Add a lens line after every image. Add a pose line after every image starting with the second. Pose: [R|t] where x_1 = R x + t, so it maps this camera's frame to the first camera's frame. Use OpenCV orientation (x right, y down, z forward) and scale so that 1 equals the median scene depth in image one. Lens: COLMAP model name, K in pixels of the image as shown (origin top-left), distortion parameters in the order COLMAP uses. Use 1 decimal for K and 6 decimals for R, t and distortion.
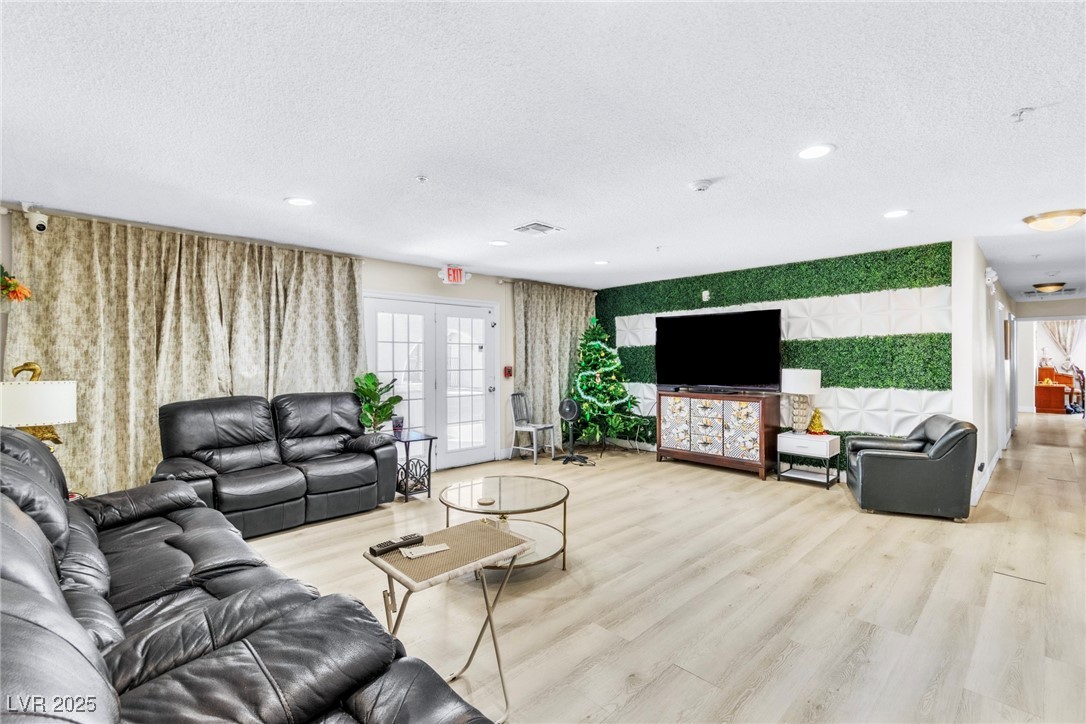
lens RADIAL K [[484.3, 0, 545.2], [0, 484.3, 355.4], [0, 0, 1]] dist [0.003859, -0.002584]
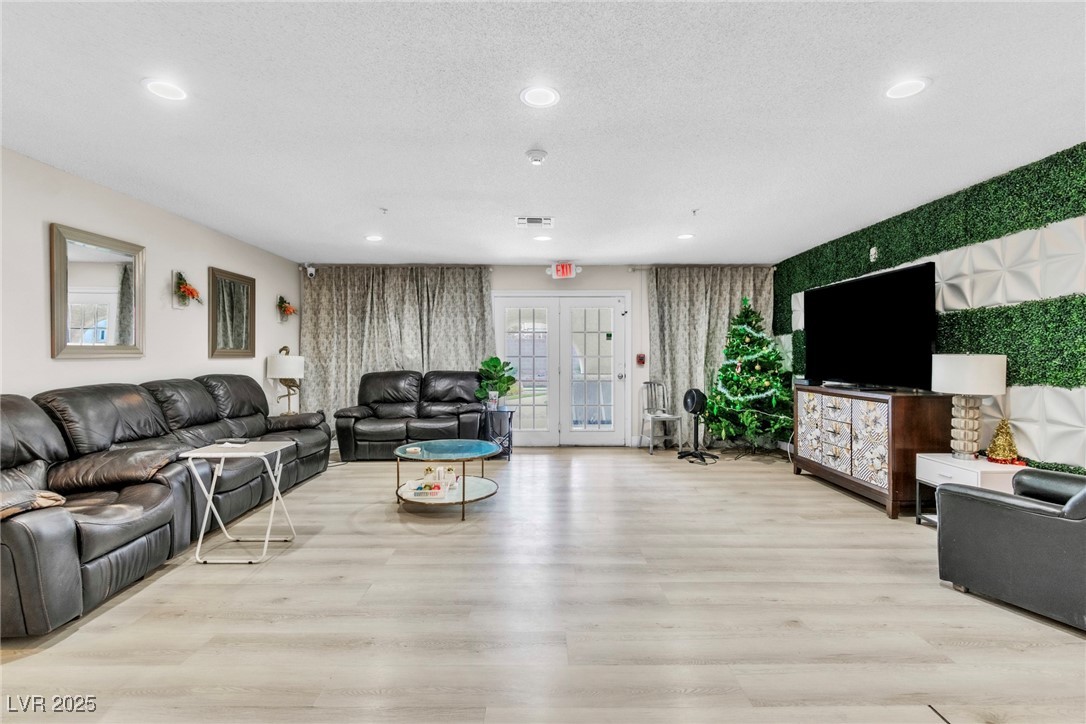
lens RADIAL K [[484.3, 0, 538.0], [0, 484.3, 357.2], [0, 0, 1]] dist [0.003859, -0.002584]
pose [[0.720761, 0.003501, -0.693174, 0.570626], [0.003002, 0.999962, 0.008173, 0.025569], [0.693177, -0.007972, 0.720724, 0.171246]]
